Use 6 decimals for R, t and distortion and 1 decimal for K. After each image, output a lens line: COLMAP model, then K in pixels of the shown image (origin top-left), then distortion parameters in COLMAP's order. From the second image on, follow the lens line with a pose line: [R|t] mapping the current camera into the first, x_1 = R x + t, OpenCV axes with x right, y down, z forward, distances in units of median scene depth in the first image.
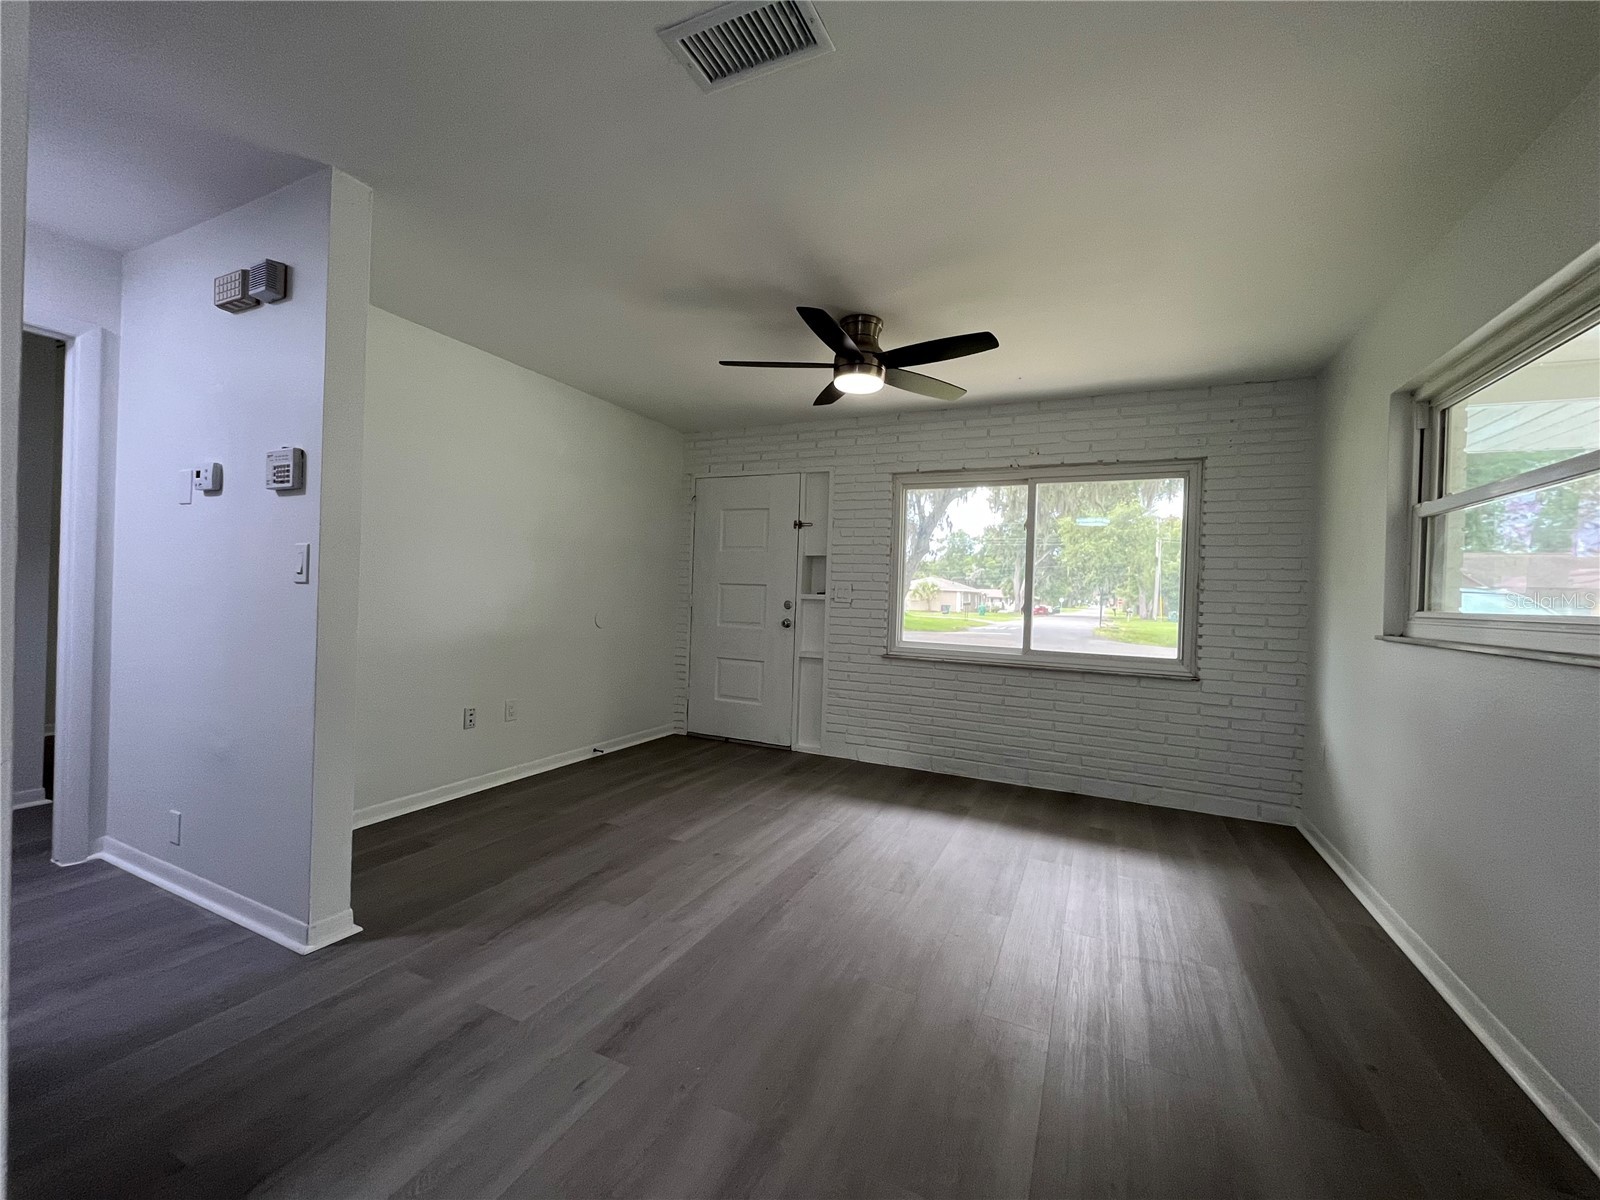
lens RADIAL K [[643.0, 0, 800.9], [0, 643.0, 597.0], [0, 0, 1]] dist [-0.005896, -0.000127]
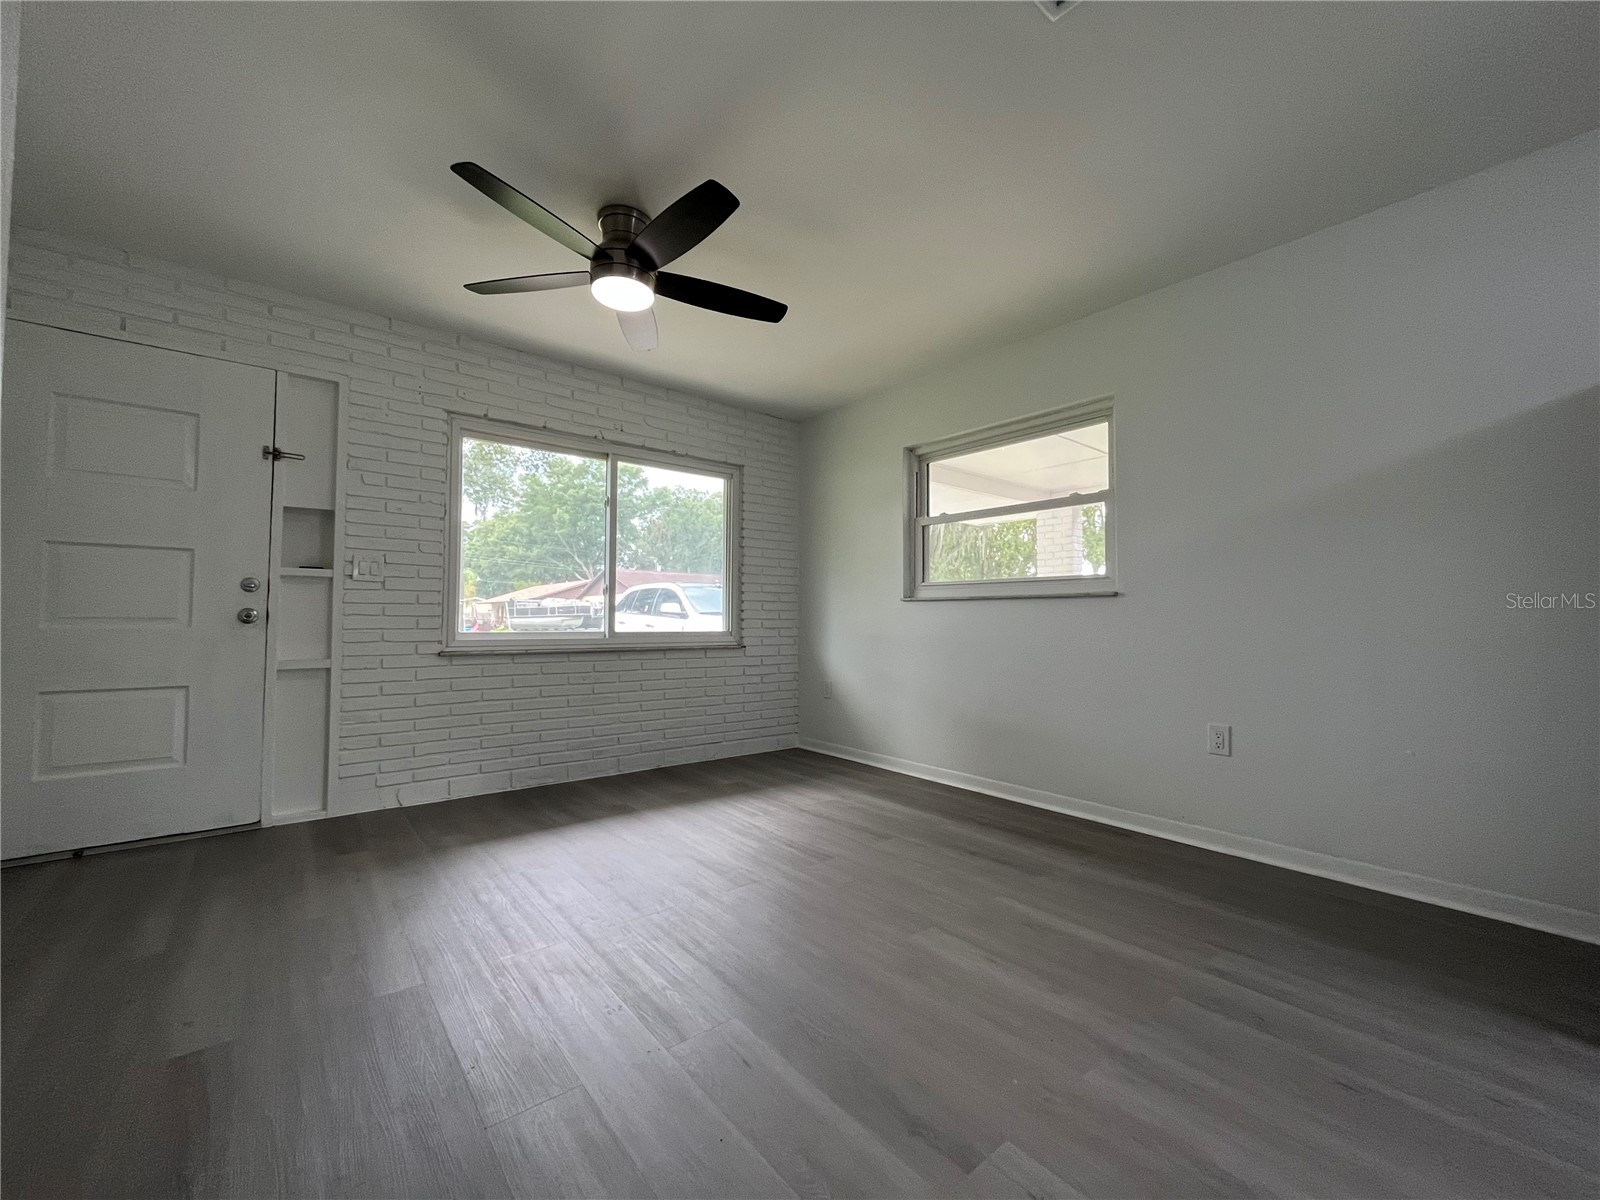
lens RADIAL K [[643.0, 0, 801.7], [0, 643.0, 597.3], [0, 0, 1]] dist [-0.005896, -0.000127]
pose [[0.429190, -0.000317, 0.903214, -0.434688], [0.012537, 0.999906, -0.005606, 0.043200], [-0.903127, 0.013729, 0.429153, 0.371159]]
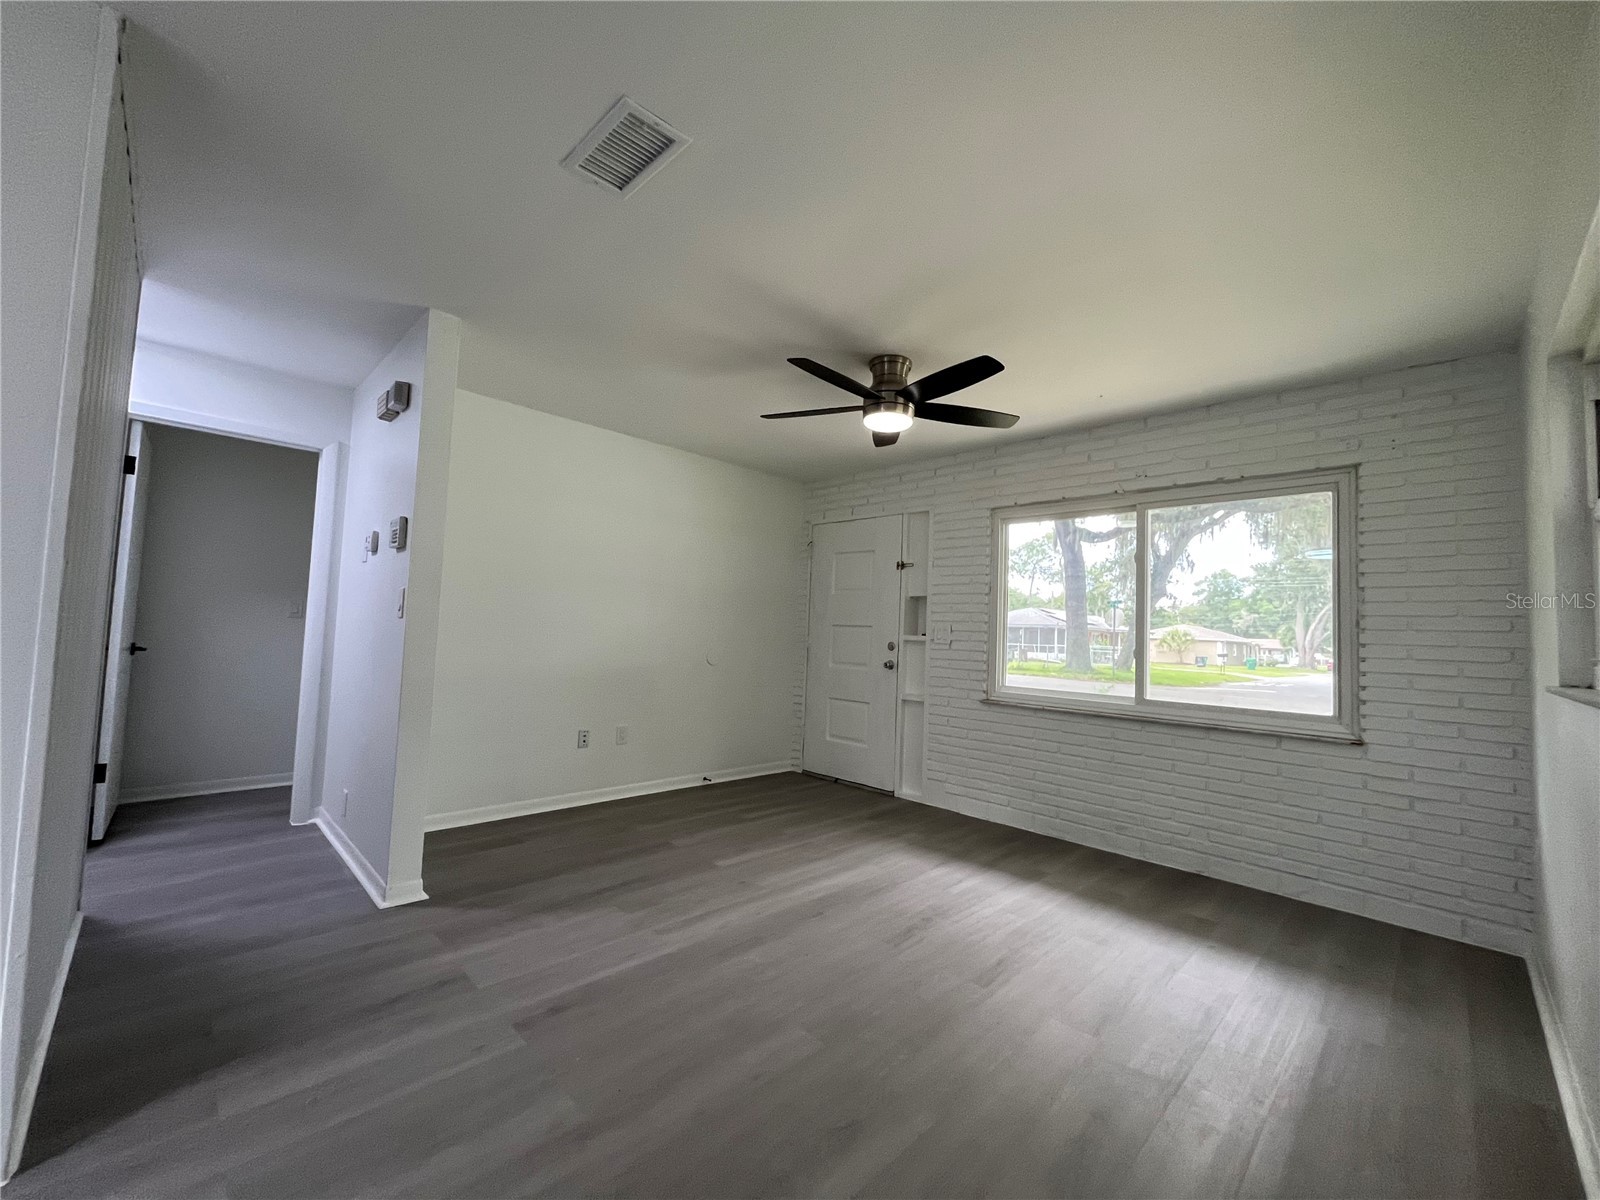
lens RADIAL K [[643.0, 0, 800.9], [0, 643.0, 596.7], [0, 0, 1]] dist [-0.005896, -0.000127]
pose [[0.940766, -0.016486, -0.338656, 0.240873], [-0.009124, 0.997224, -0.073892, 0.013681], [0.338935, 0.072605, 0.938004, 0.022664]]
